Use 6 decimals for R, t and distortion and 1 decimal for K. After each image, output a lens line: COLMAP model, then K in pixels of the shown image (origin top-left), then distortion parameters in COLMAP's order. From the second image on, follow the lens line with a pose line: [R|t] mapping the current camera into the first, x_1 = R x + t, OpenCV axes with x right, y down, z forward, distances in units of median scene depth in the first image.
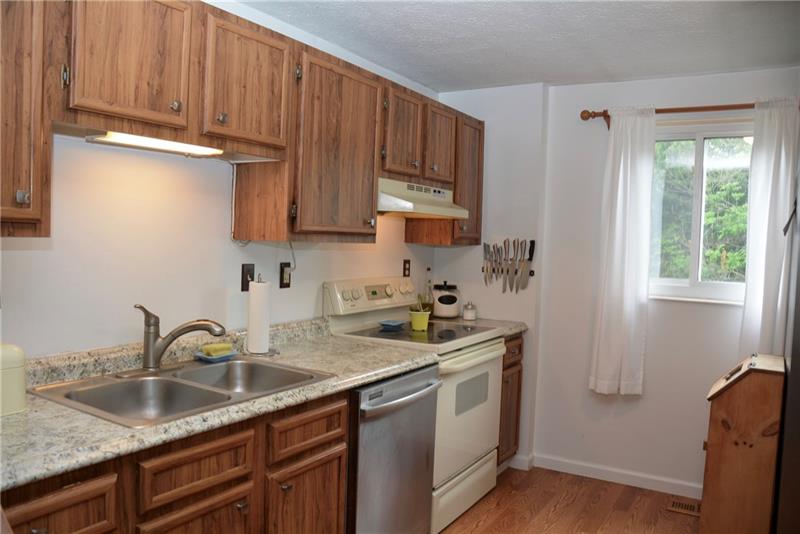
lens RADIAL K [[632.2, 0, 405.6], [0, 632.2, 276.6], [0, 0, 1]] dist [-0.164760, 0.140643]
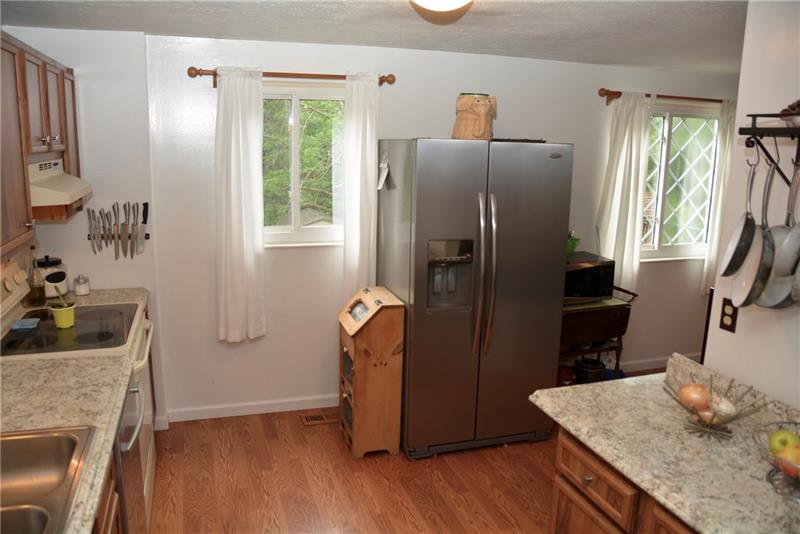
lens RADIAL K [[632.2, 0, 405.6], [0, 632.2, 276.6], [0, 0, 1]] dist [-0.164760, 0.140643]
pose [[0.656035, -0.179361, 0.733108, -0.251812], [0.041049, 0.978393, 0.202639, -0.124366], [-0.753613, -0.102844, 0.649223, 0.082299]]
